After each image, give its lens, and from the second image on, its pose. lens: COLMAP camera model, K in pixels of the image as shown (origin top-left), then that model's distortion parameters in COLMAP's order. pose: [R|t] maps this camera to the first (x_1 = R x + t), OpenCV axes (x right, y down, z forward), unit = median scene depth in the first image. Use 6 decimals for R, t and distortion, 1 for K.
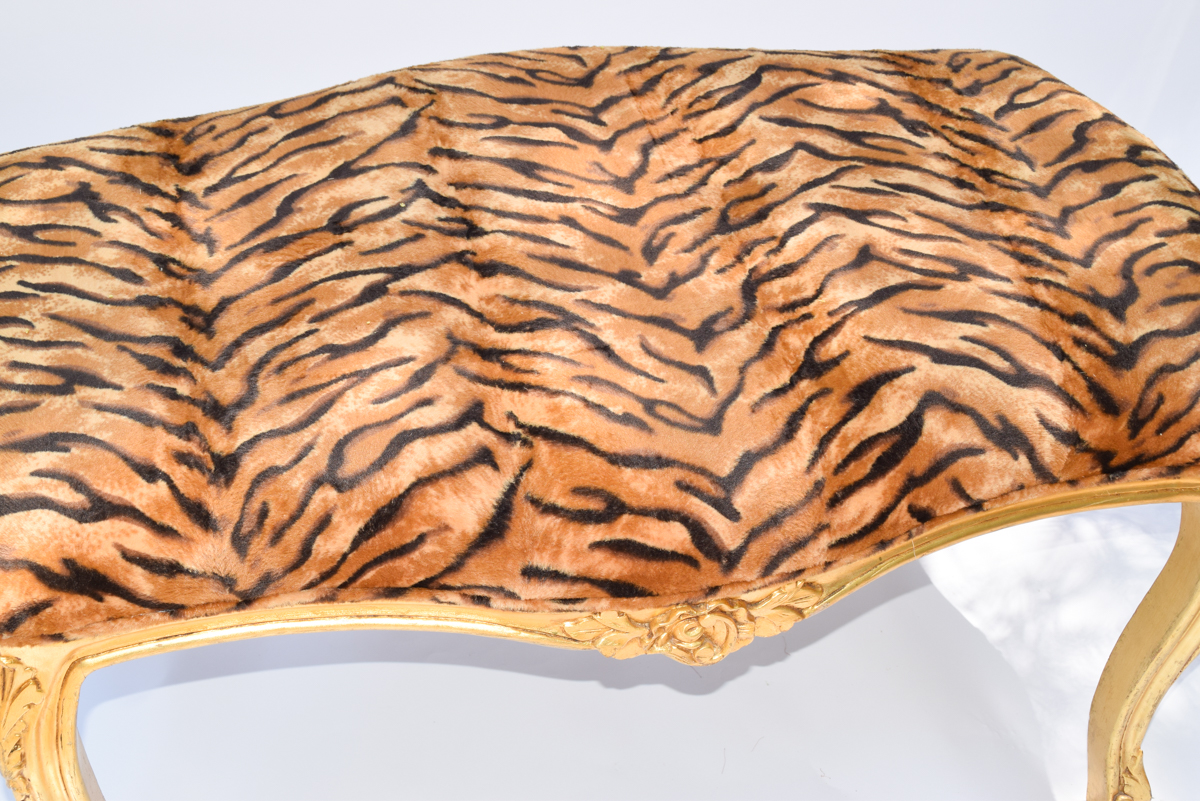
lens RADIAL K [[1909.0, 0, 600.0], [0, 1909.0, 400.5], [0, 0, 1]] dist [0.150982, 0.038874]
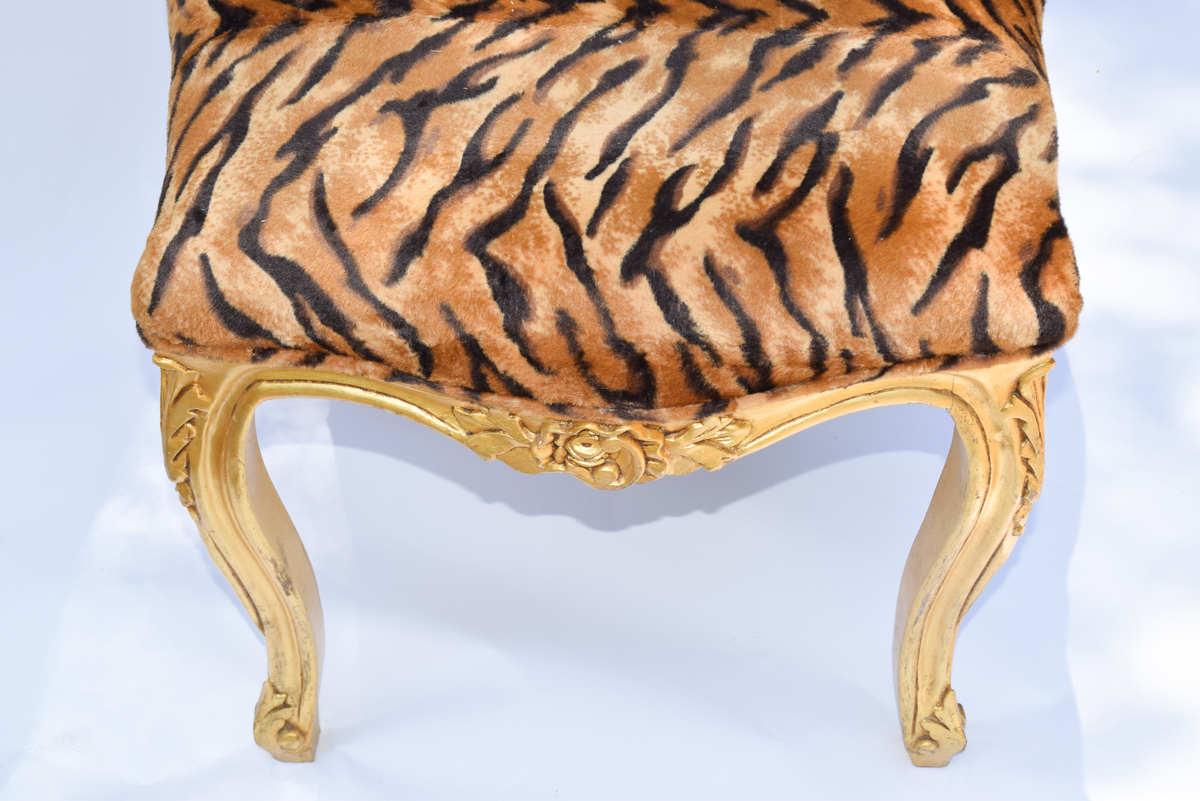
lens RADIAL K [[1909.0, 0, 600.0], [0, 1909.0, 400.5], [0, 0, 1]] dist [0.150982, 0.038874]
pose [[0.244247, -0.765175, 0.595694, -0.817299], [0.640438, 0.588550, 0.493405, -0.377367], [-0.728136, 0.260992, 0.633799, 0.566101]]
